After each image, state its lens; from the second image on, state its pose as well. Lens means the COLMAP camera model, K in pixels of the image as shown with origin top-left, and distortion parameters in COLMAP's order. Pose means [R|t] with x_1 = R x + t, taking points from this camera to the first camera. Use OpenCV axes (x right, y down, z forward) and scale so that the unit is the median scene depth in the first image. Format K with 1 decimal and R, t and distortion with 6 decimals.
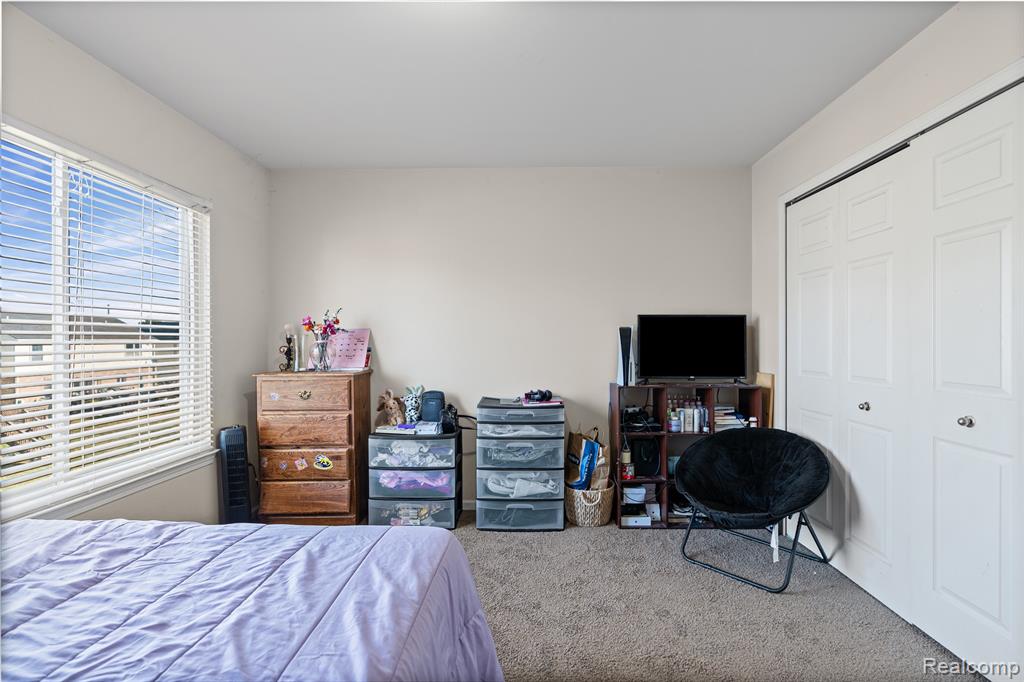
lens RADIAL K [[456.0, 0, 512.0], [0, 456.0, 341.0], [0, 0, 1]] dist [-0.016704, 0.000097]
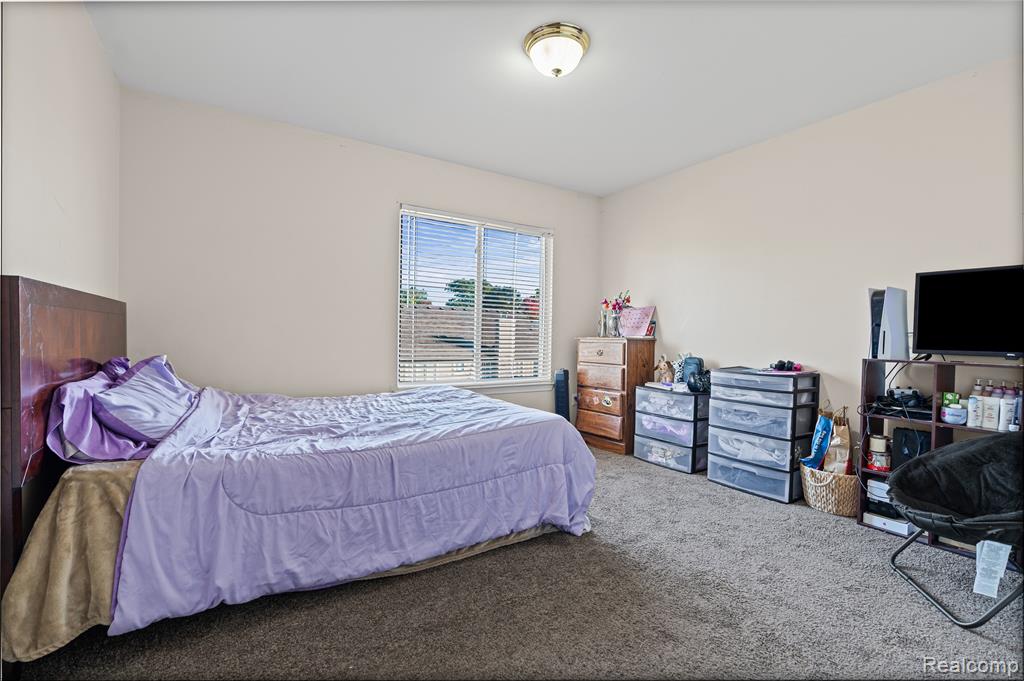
lens RADIAL K [[469.0, 0, 514.1], [0, 469.0, 325.2], [0, 0, 1]] dist [-0.001376, 0.000382]
pose [[0.554397, -0.005591, -0.832234, 0.613742], [-0.019385, 0.999619, -0.019629, 0.066731], [0.832027, 0.027015, 0.554078, -0.042508]]
